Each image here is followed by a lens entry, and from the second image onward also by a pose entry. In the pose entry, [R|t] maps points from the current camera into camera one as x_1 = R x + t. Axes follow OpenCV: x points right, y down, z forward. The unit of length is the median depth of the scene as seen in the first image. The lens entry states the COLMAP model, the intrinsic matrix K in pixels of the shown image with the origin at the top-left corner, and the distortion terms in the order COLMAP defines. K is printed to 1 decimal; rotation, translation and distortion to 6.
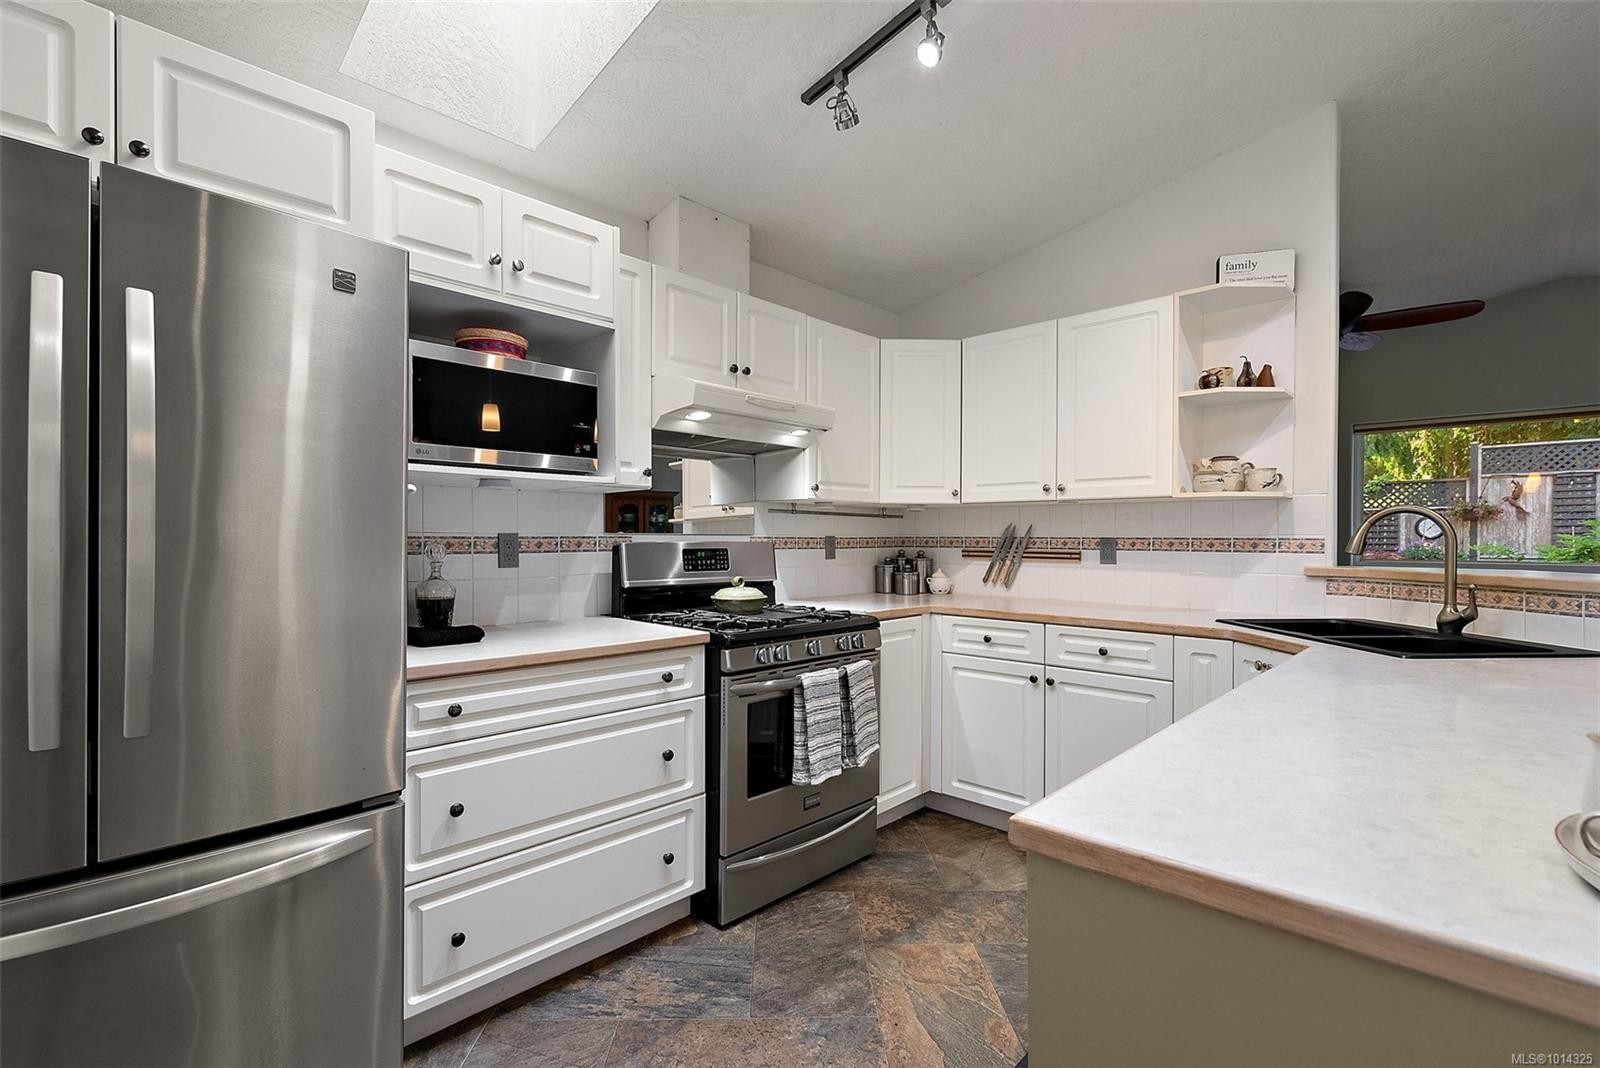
lens RADIAL K [[730.8, 0, 798.9], [0, 730.8, 541.6], [0, 0, 1]] dist [-0.001256, 0.001035]
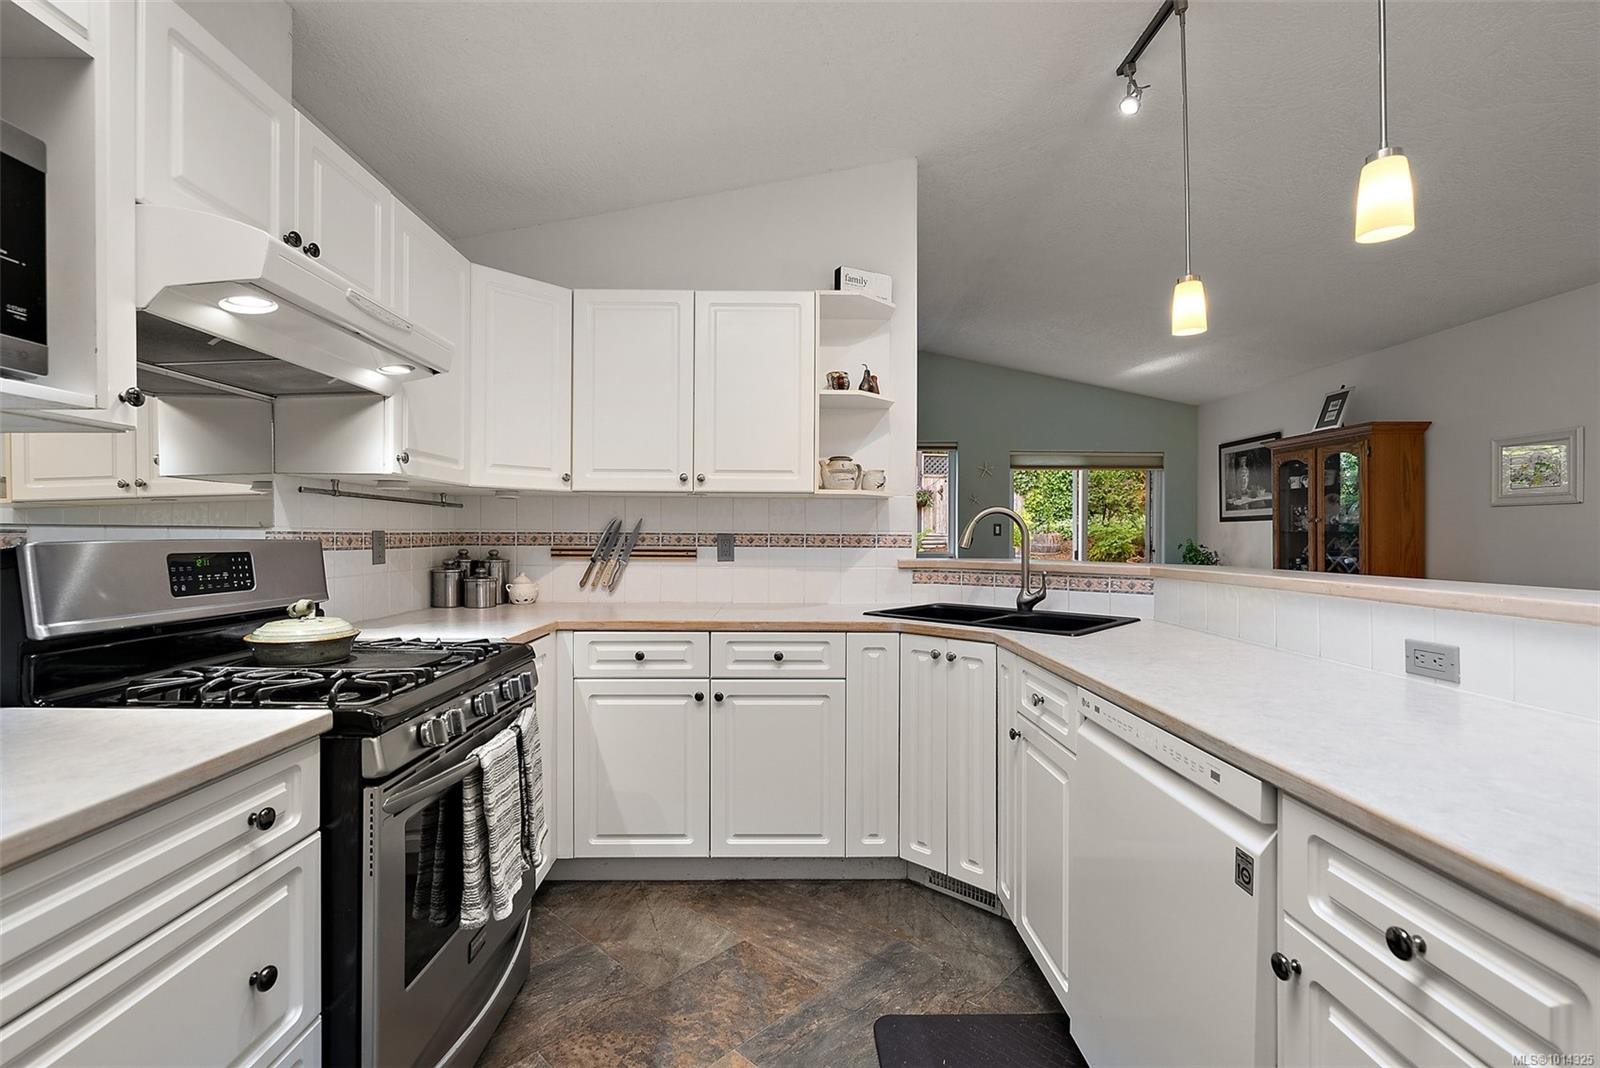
lens RADIAL K [[723.8, 0, 795.4], [0, 723.8, 536.4], [0, 0, 1]] dist [-0.006068, 0.004397]
pose [[0.710485, -0.000973, 0.703711, -0.204622], [0.001365, 0.999999, 0.000005, -0.001974], [-0.703711, 0.000957, 0.710486, 0.311950]]
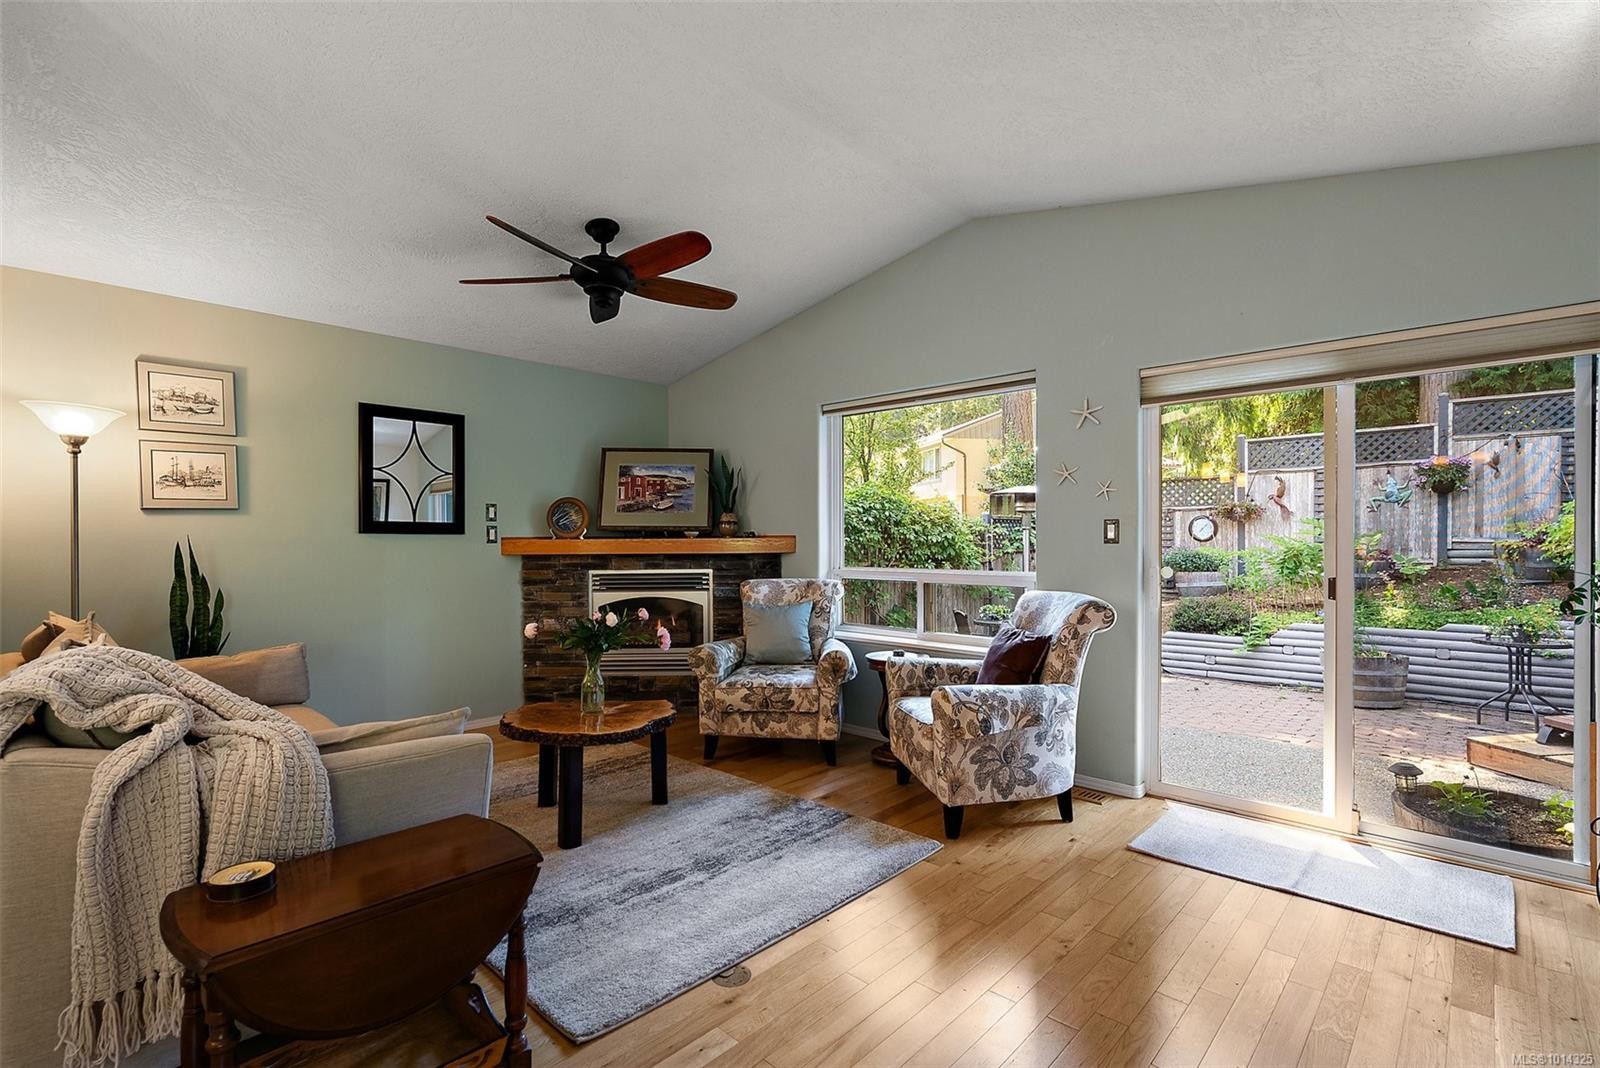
lens RADIAL K [[743.2, 0, 795.7], [0, 743.2, 545.0], [0, 0, 1]] dist [-0.005258, 0.003935]
pose [[0.999953, -0.003173, 0.009125, 1.482989], [0.003166, 0.999995, 0.000782, -0.003244], [-0.009127, -0.000753, 0.999958, 0.321063]]
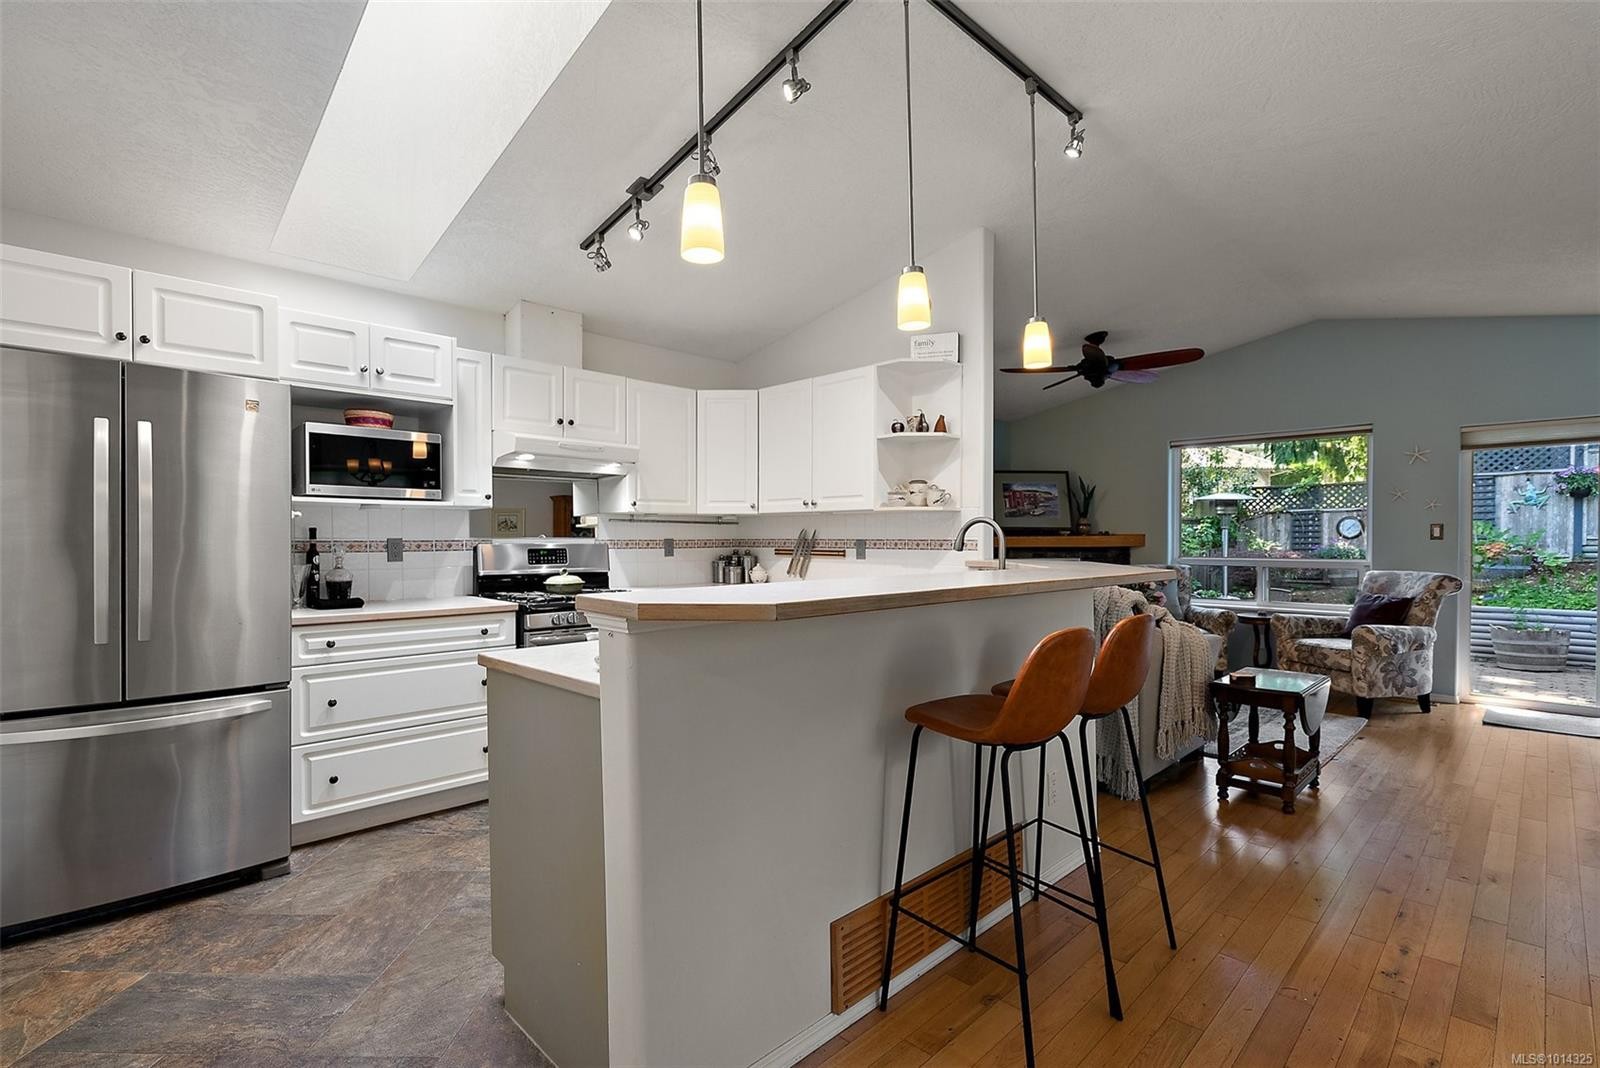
lens RADIAL K [[743.2, 0, 795.7], [0, 743.2, 545.0], [0, 0, 1]] dist [-0.005258, 0.003935]
pose [[0.999556, -0.002659, -0.029693, 0.402485], [0.002782, 0.999988, 0.004082, -0.001310], [0.029682, -0.004163, 0.999551, -0.419692]]
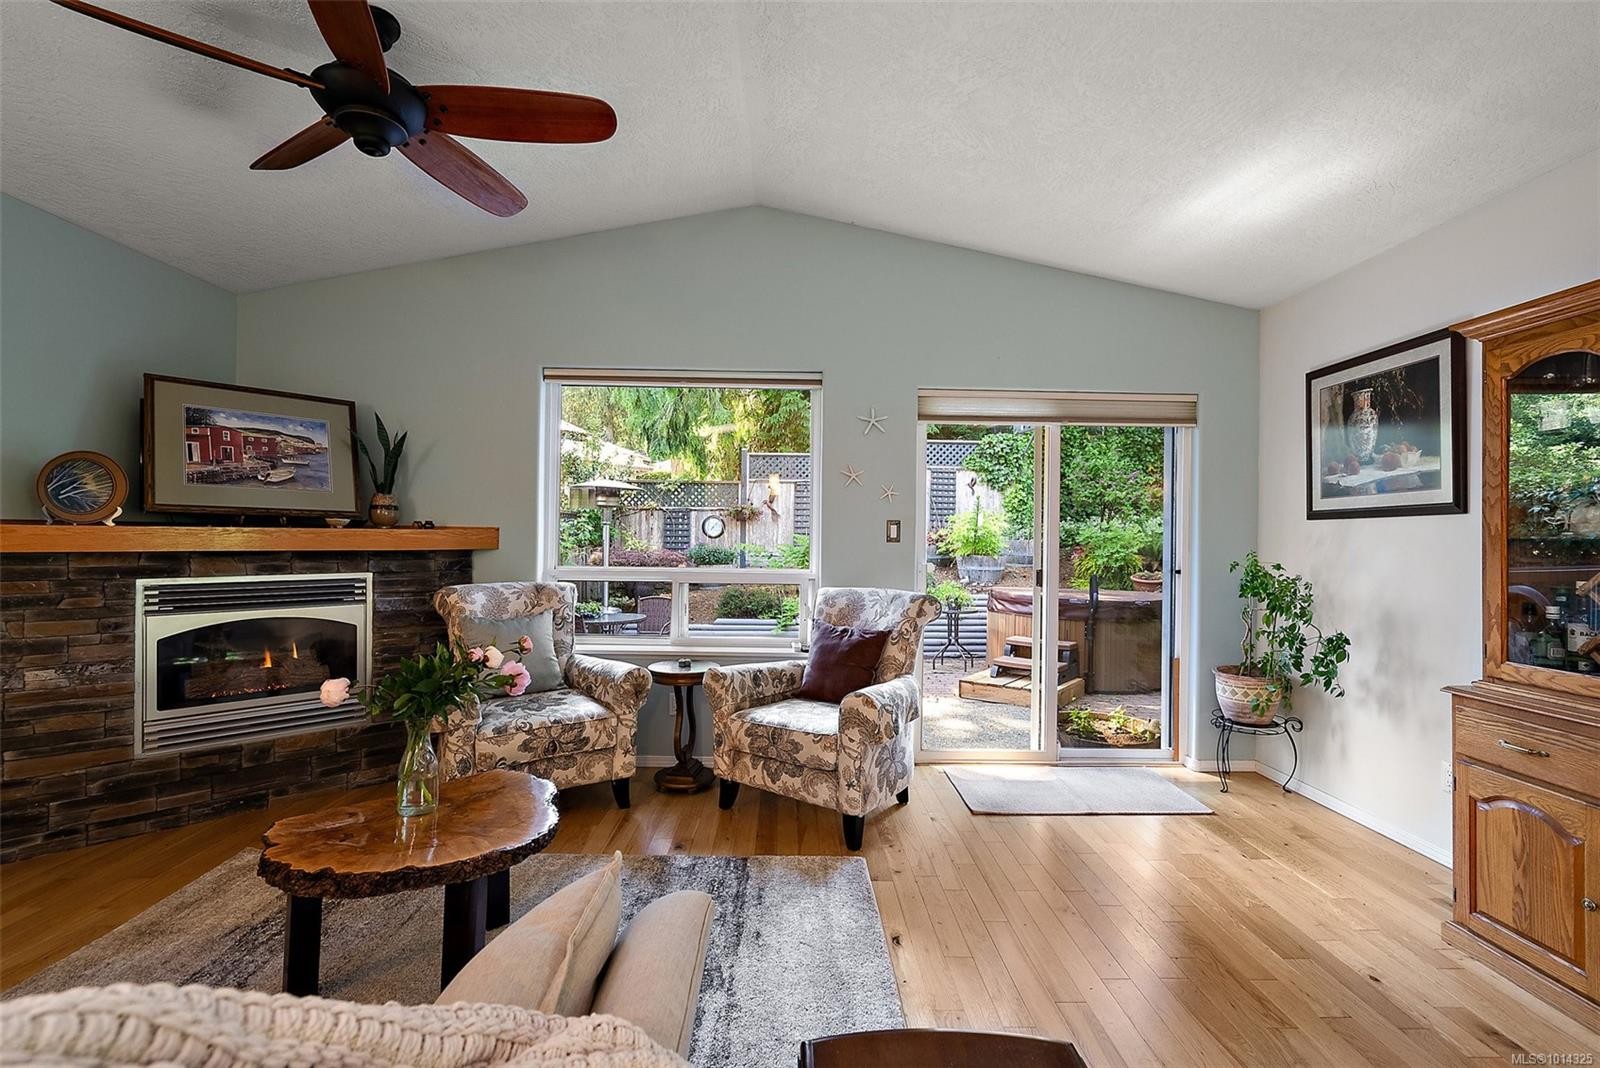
lens RADIAL K [[723.8, 0, 795.4], [0, 723.8, 536.4], [0, 0, 1]] dist [-0.006068, 0.004397]
pose [[0.715081, 0.009532, 0.698977, 0.947418], [-0.008583, 0.999951, -0.004855, -0.006033], [-0.698989, -0.002528, 0.715128, 0.740461]]
